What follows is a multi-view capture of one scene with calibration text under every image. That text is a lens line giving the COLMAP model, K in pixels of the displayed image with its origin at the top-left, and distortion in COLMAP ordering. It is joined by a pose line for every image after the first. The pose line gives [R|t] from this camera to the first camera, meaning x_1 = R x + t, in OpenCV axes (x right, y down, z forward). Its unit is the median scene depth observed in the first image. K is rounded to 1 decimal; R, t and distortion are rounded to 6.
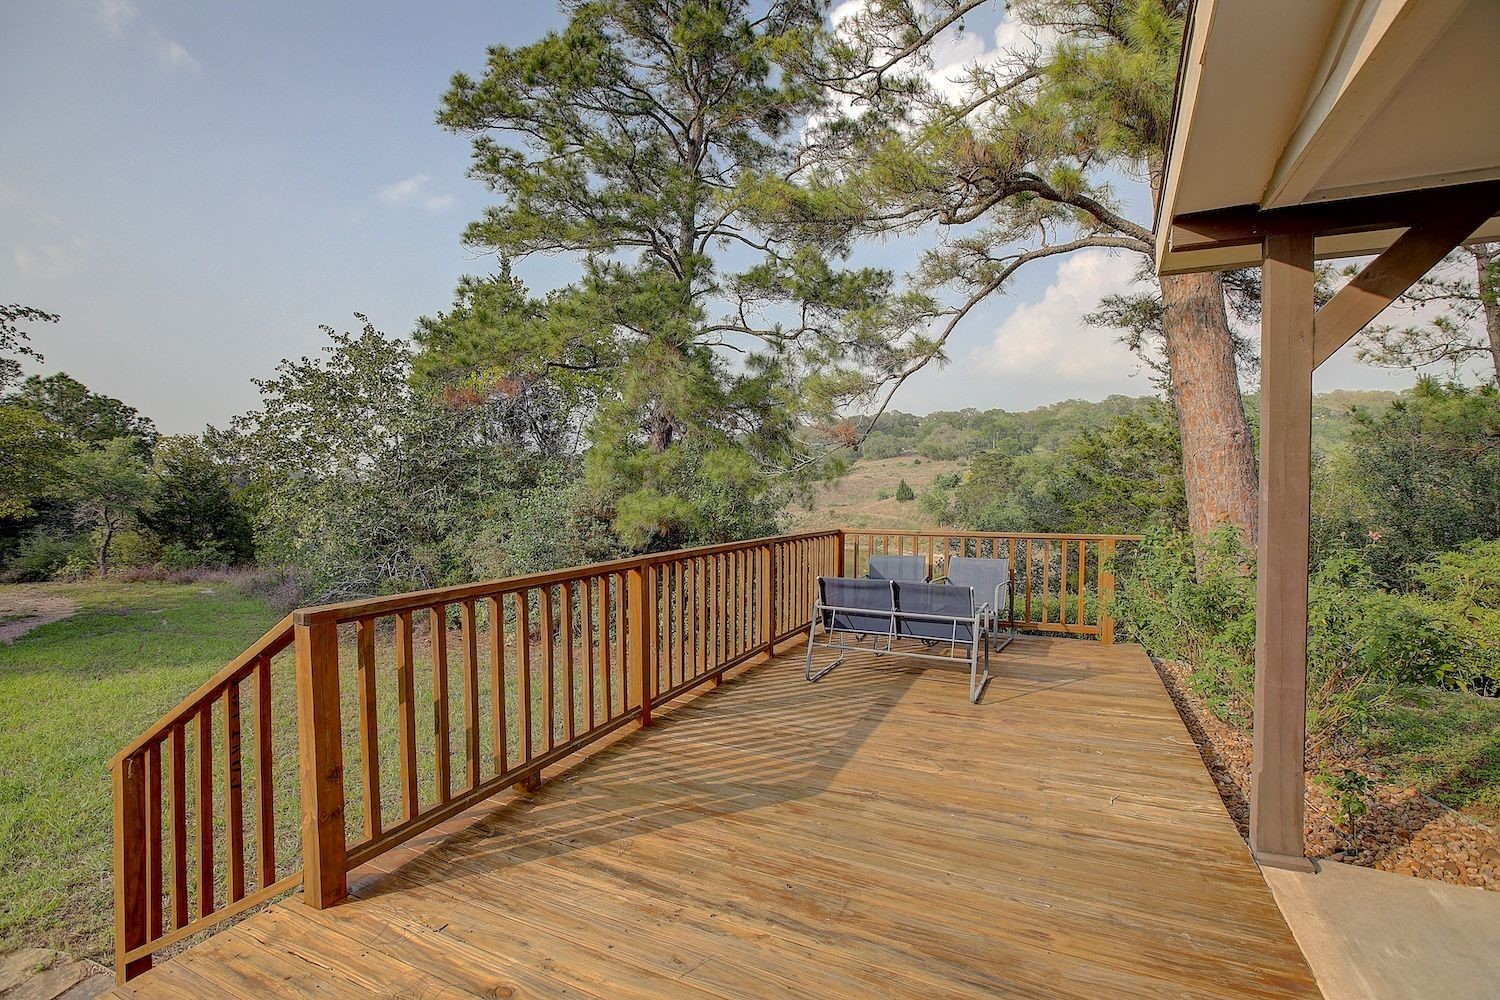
lens RADIAL K [[683.6, 0, 748.3], [0, 683.6, 497.6], [0, 0, 1]] dist [-0.051657, 0.019455]
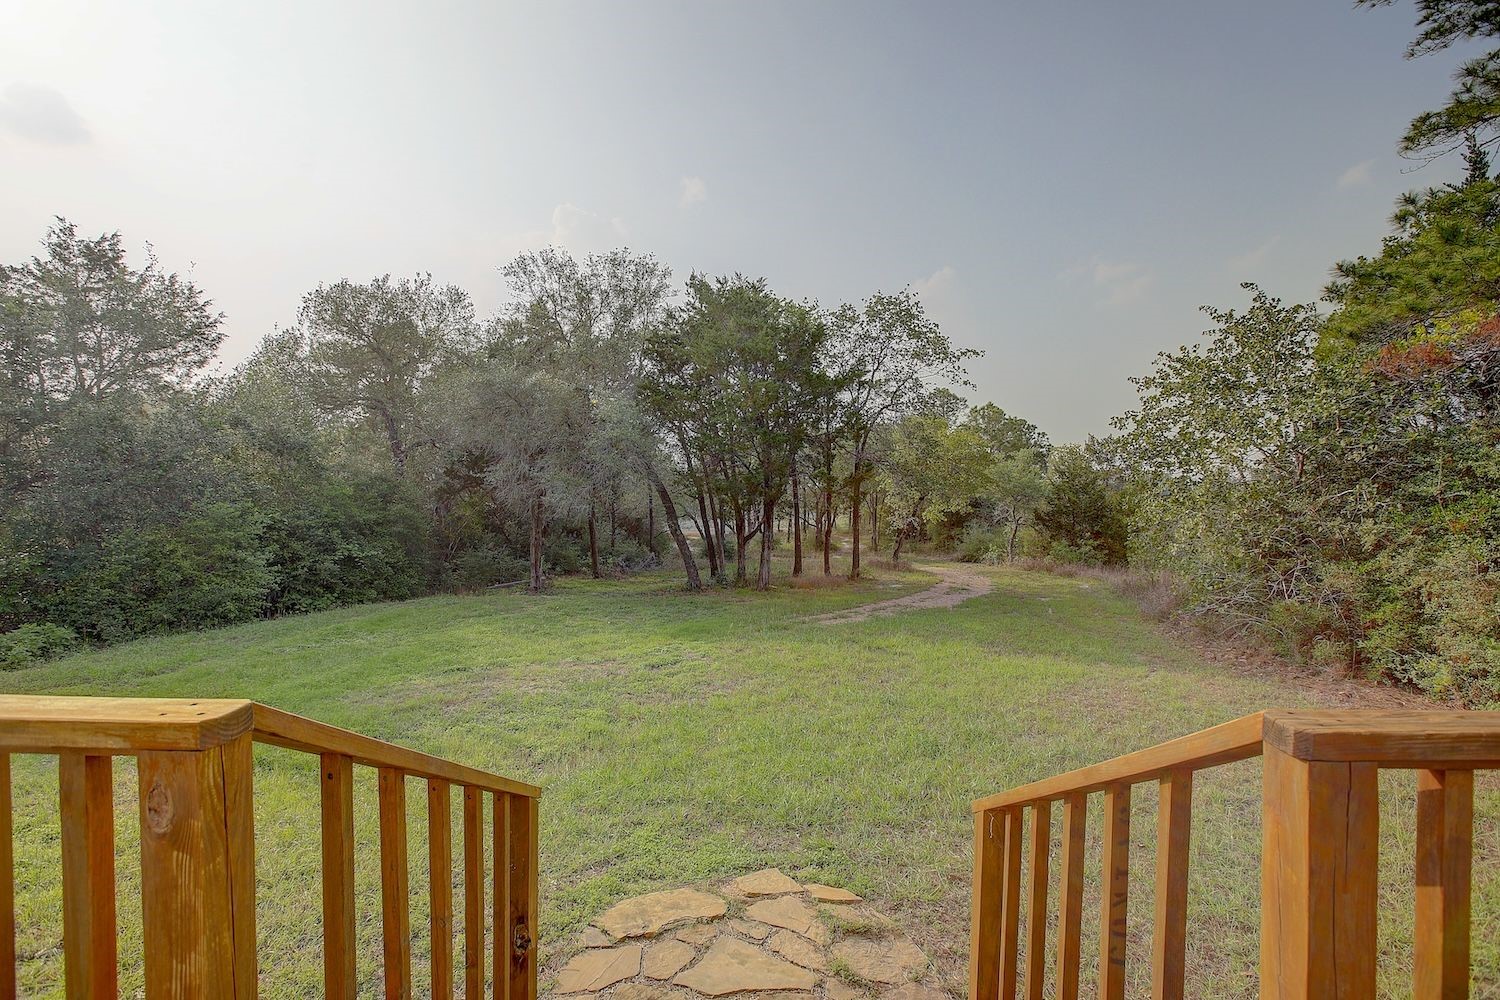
lens RADIAL K [[683.6, 0, 748.3], [0, 683.6, 497.6], [0, 0, 1]] dist [-0.051657, 0.019455]
pose [[0.411209, 0.011583, -0.911467, -0.066014], [-0.019915, 0.999795, 0.003721, 0.005769], [0.911323, 0.016622, 0.411356, 0.080411]]
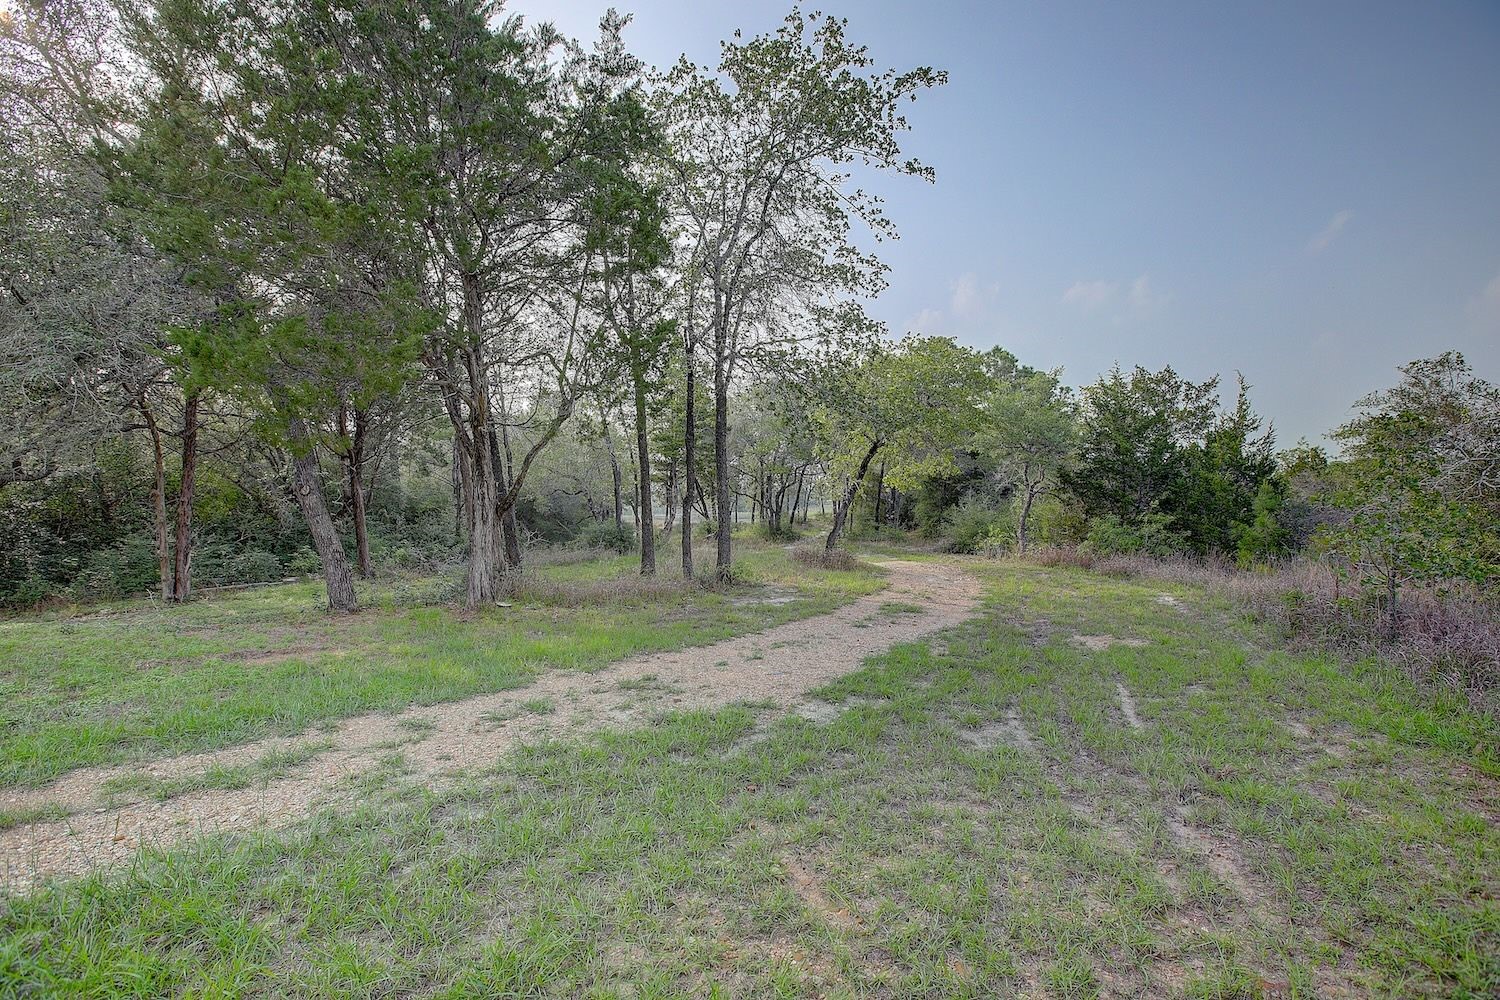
lens RADIAL K [[683.6, 0, 748.3], [0, 683.6, 497.6], [0, 0, 1]] dist [-0.051657, 0.019455]
pose [[0.389248, 0.016645, -0.920983, -0.683704], [-0.012097, 0.999843, 0.012958, 0.084809], [0.921054, 0.006098, 0.389388, 0.733208]]
